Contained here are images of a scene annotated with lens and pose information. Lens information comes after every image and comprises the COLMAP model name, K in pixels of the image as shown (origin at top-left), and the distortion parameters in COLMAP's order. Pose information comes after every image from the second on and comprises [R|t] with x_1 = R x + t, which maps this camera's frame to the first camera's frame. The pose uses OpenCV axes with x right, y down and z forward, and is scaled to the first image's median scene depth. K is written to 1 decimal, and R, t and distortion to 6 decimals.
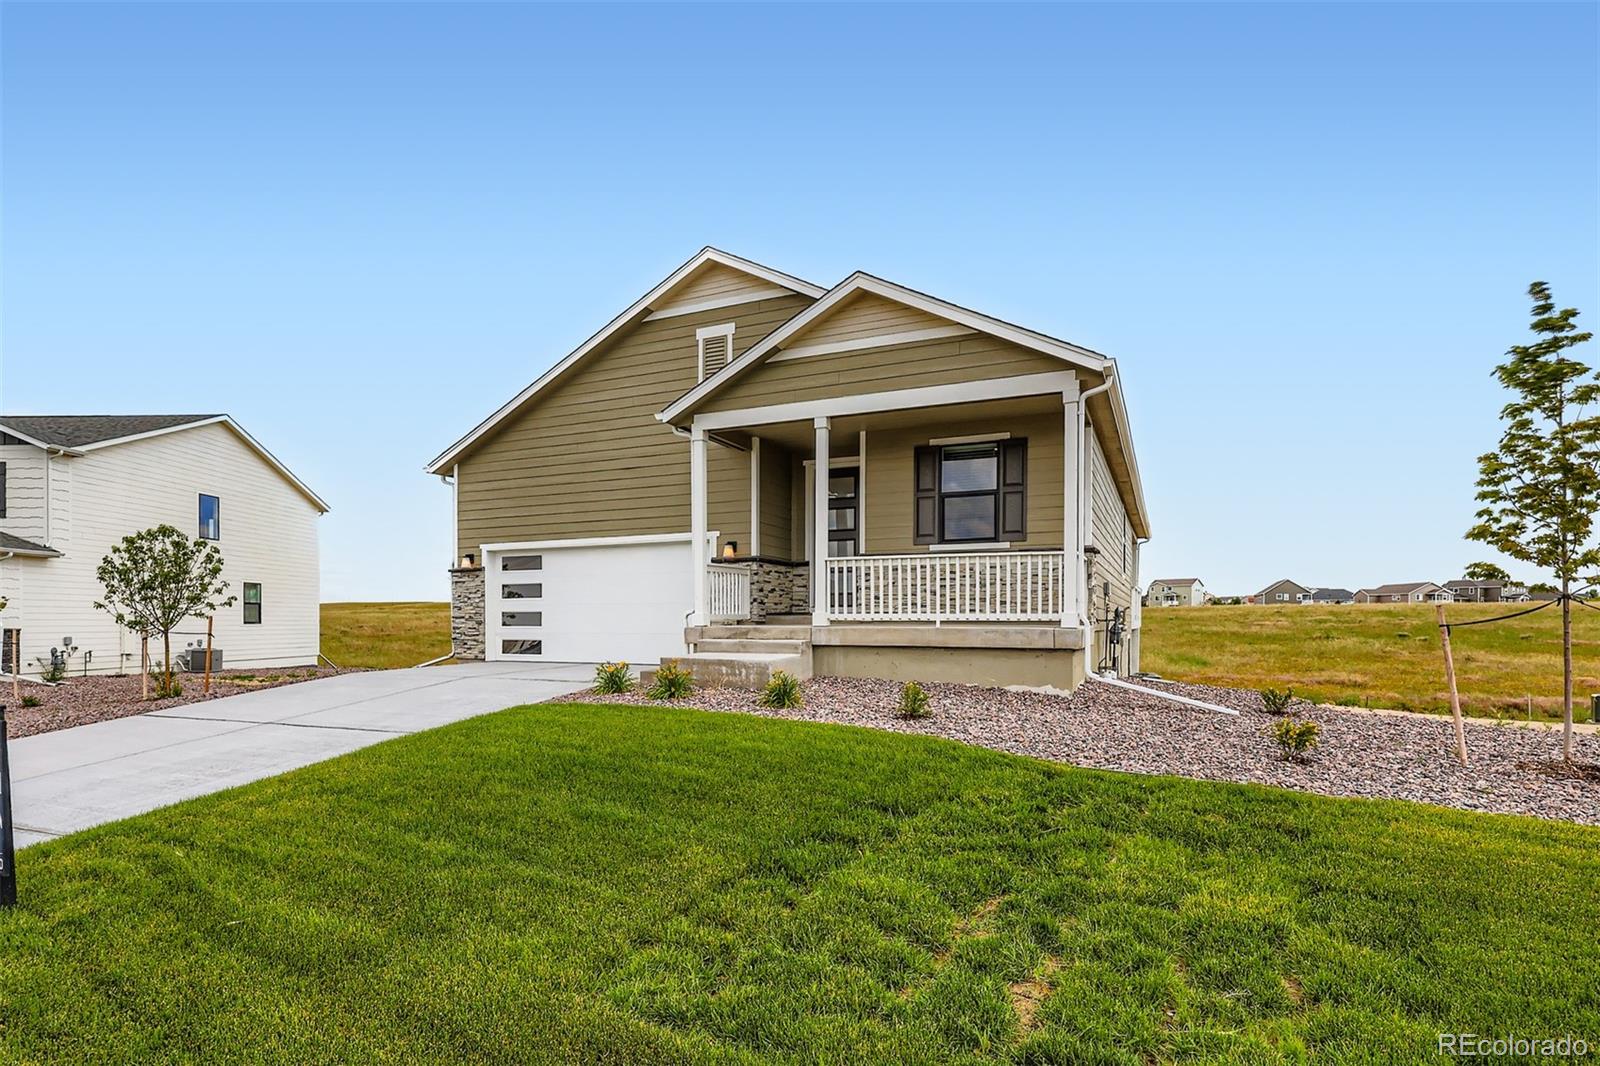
lens RADIAL K [[682.7, 0, 795.2], [0, 682.7, 509.1], [0, 0, 1]] dist [-0.000126, -0.000079]
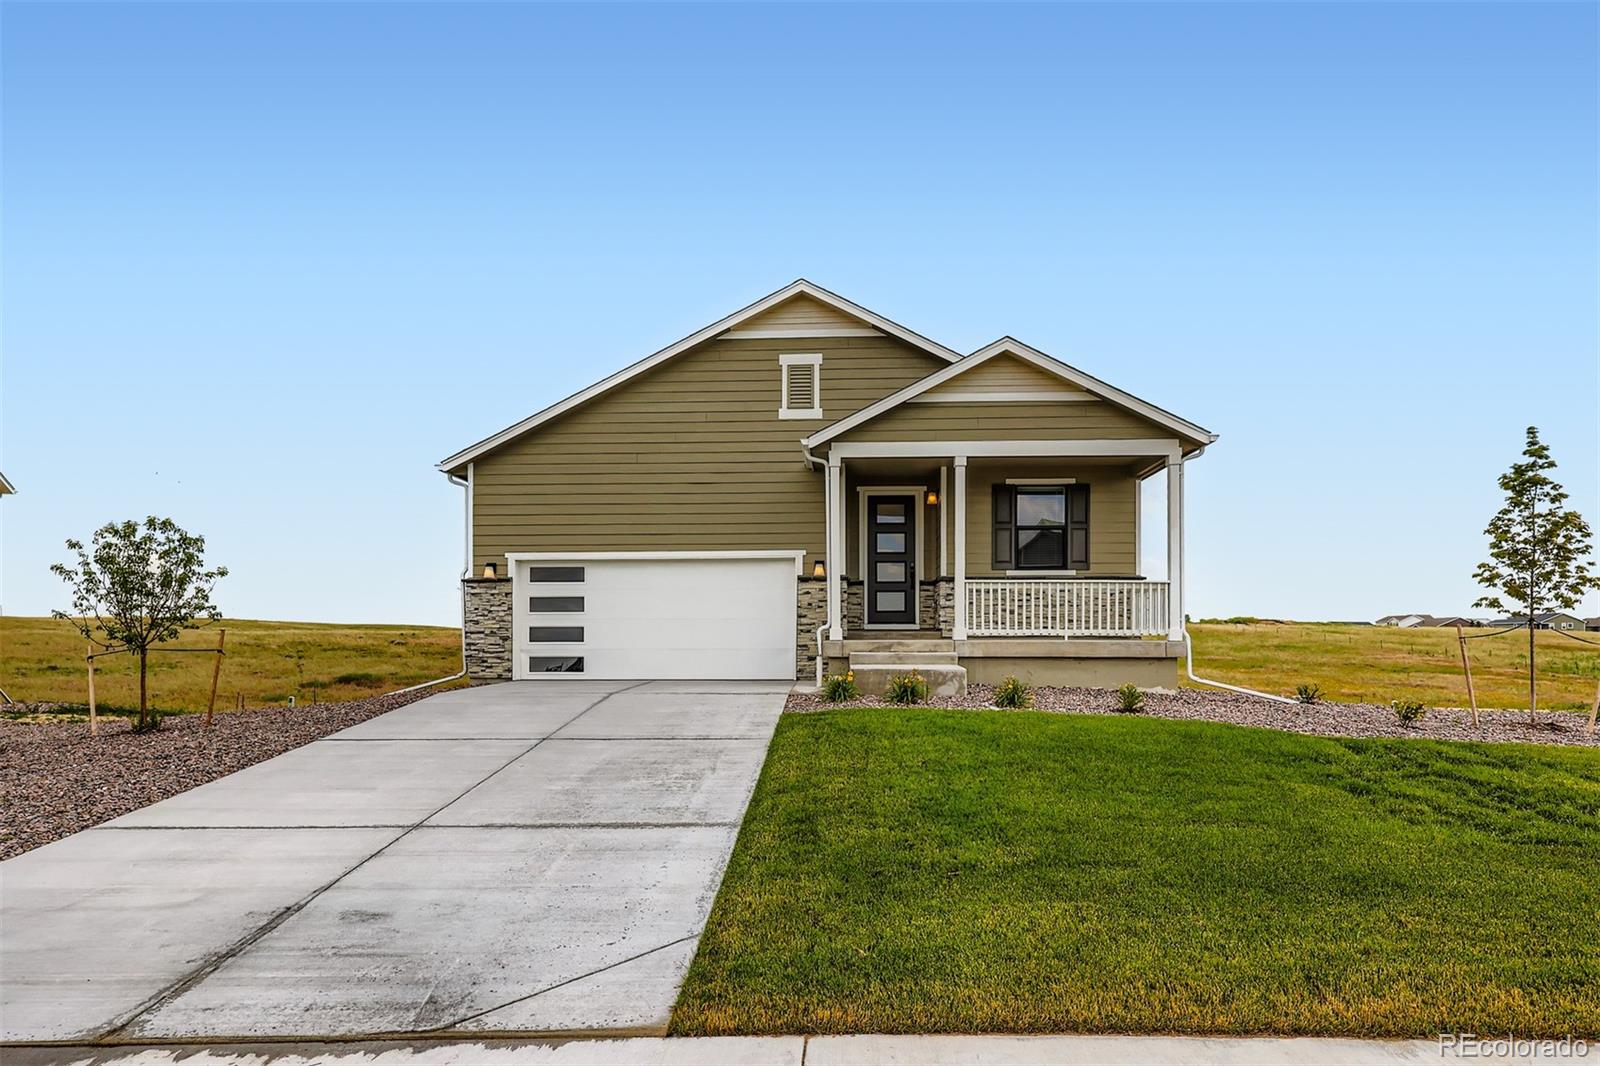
lens RADIAL K [[712.9, 0, 800.2], [0, 712.9, 507.6], [0, 0, 1]] dist [-0.000871, -0.000264]
pose [[0.952814, 0.055593, 0.298422, -0.513910], [-0.049284, 0.998374, -0.028630, -0.001855], [-0.299528, 0.012572, 0.954005, -0.049127]]
